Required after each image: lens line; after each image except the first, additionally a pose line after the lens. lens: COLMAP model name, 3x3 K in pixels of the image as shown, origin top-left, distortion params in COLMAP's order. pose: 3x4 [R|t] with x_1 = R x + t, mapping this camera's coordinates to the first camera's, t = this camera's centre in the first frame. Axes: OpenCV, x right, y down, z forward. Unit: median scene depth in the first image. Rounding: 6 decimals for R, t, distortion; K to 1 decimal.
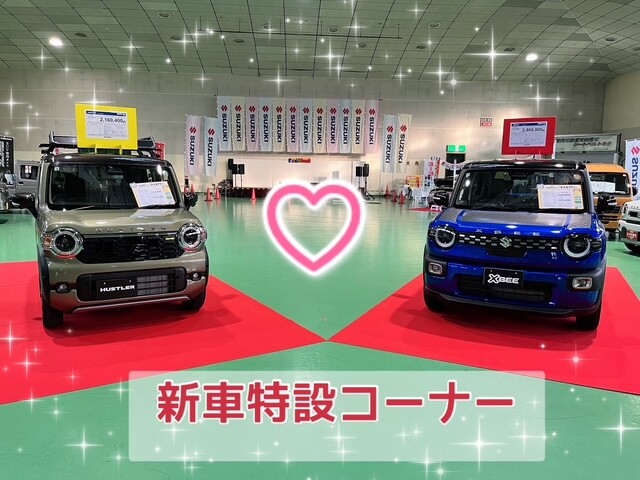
lens RADIAL K [[493.2, 0, 320.0], [0, 493.2, 240.0], [0, 0, 1]] dist [0.082376, -0.125551]
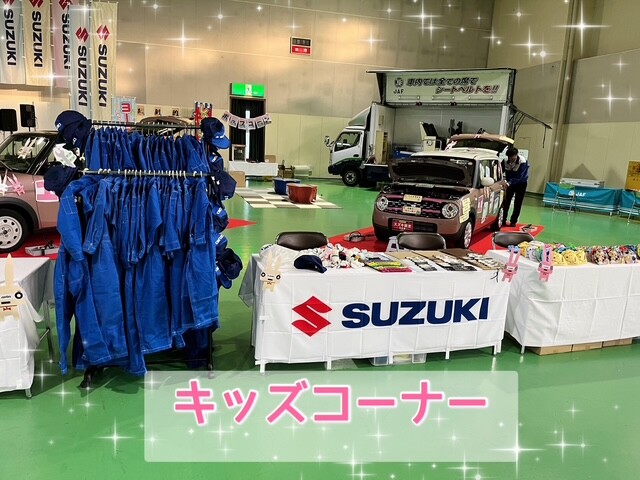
lens RADIAL K [[493.2, 0, 320.0], [0, 493.2, 240.0], [0, 0, 1]] dist [0.082376, -0.125551]
pose [[0.983273, -0.000367, 0.182135, 0.280651], [-0.011989, 0.997699, 0.066736, -0.059953], [-0.181741, -0.067803, 0.981006, 0.470501]]
